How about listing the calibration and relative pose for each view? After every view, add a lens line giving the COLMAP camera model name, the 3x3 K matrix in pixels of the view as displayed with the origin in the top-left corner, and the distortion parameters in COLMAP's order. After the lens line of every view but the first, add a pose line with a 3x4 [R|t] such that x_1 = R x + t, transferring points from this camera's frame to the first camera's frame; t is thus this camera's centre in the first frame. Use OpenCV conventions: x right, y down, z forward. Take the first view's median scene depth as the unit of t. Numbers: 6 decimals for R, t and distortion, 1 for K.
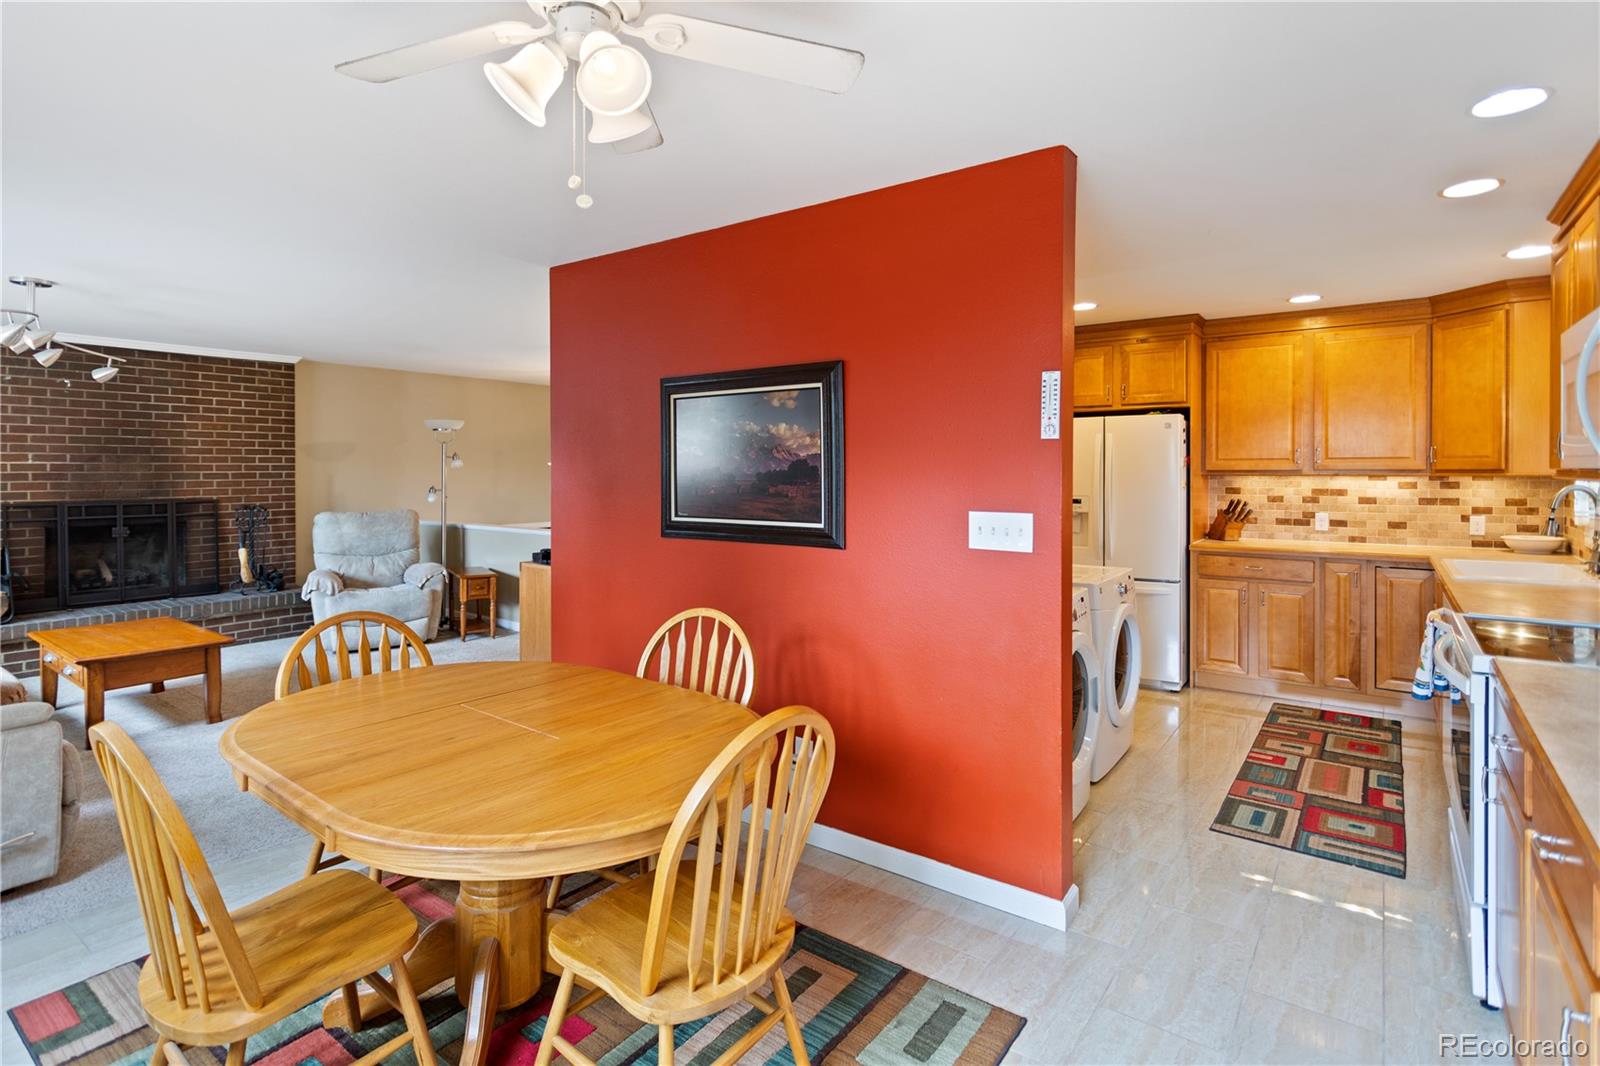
lens RADIAL K [[786.2, 0, 792.1], [0, 786.2, 479.0], [0, 0, 1]] dist [0.001857, 0.000857]
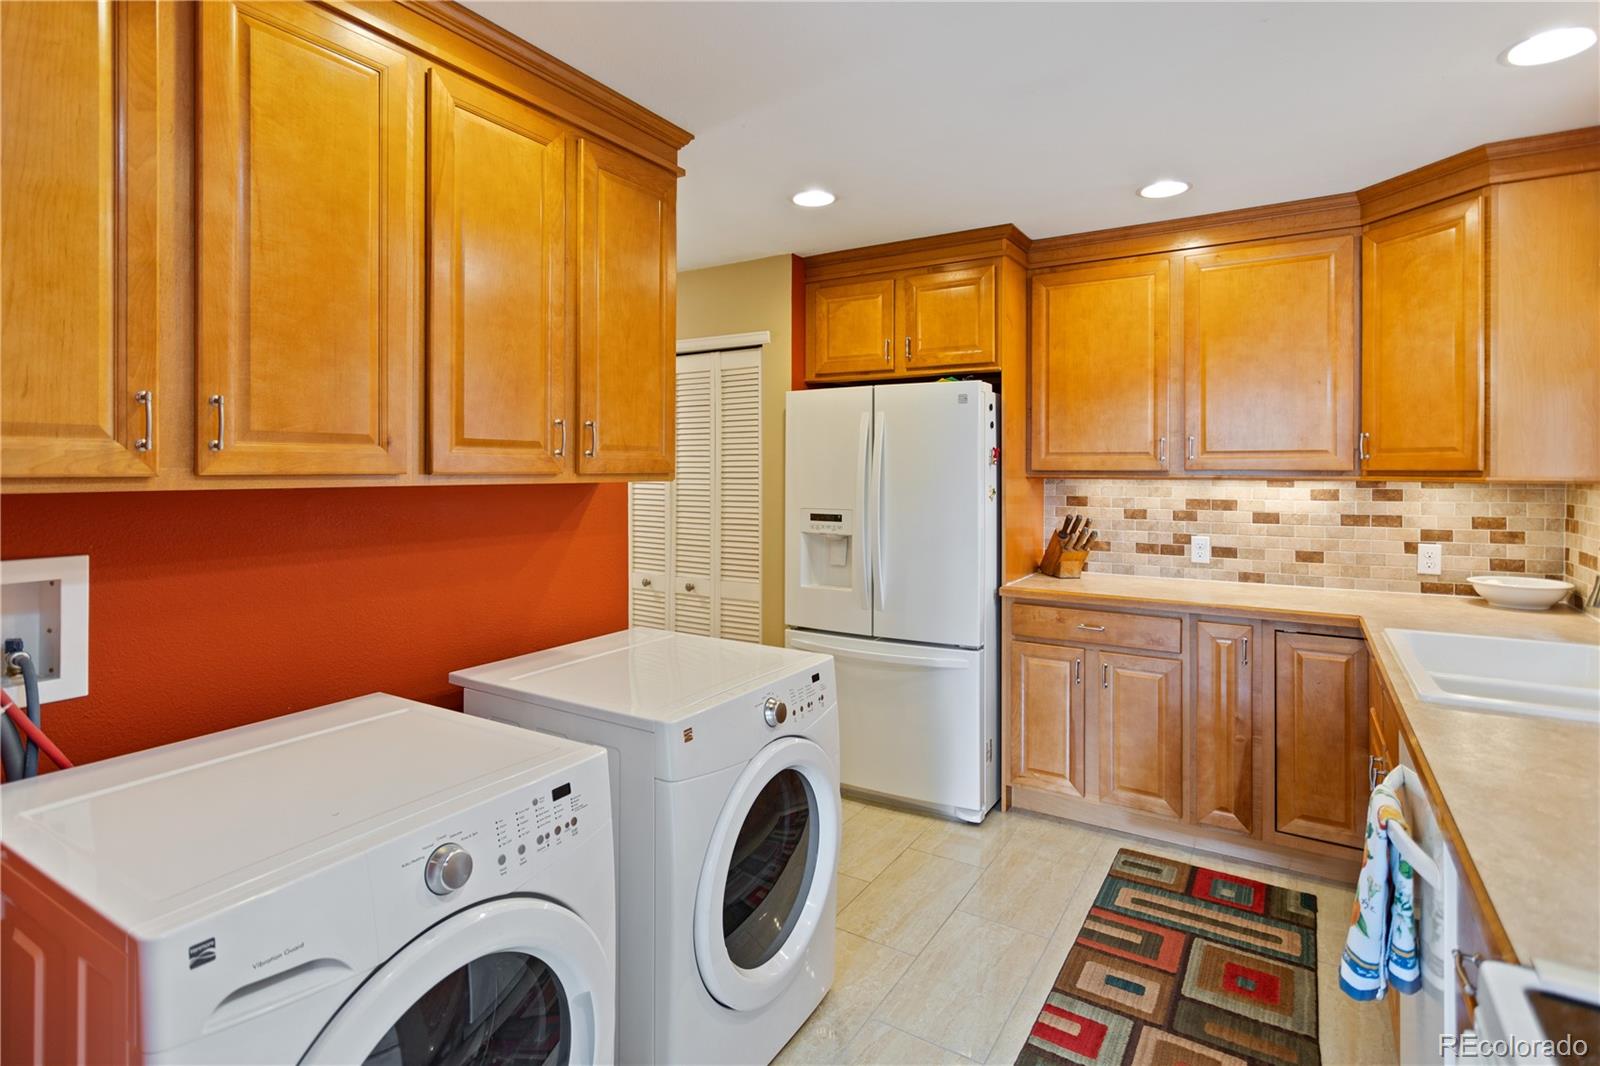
lens RADIAL K [[792.6, 0, 792.0], [0, 792.6, 473.0], [0, 0, 1]] dist [0.000403, 0.001873]
pose [[0.997158, 0.001709, 0.075314, 0.301885], [-0.001353, 0.999988, -0.004786, -0.006123], [-0.075321, 0.004671, 0.997148, 0.390314]]
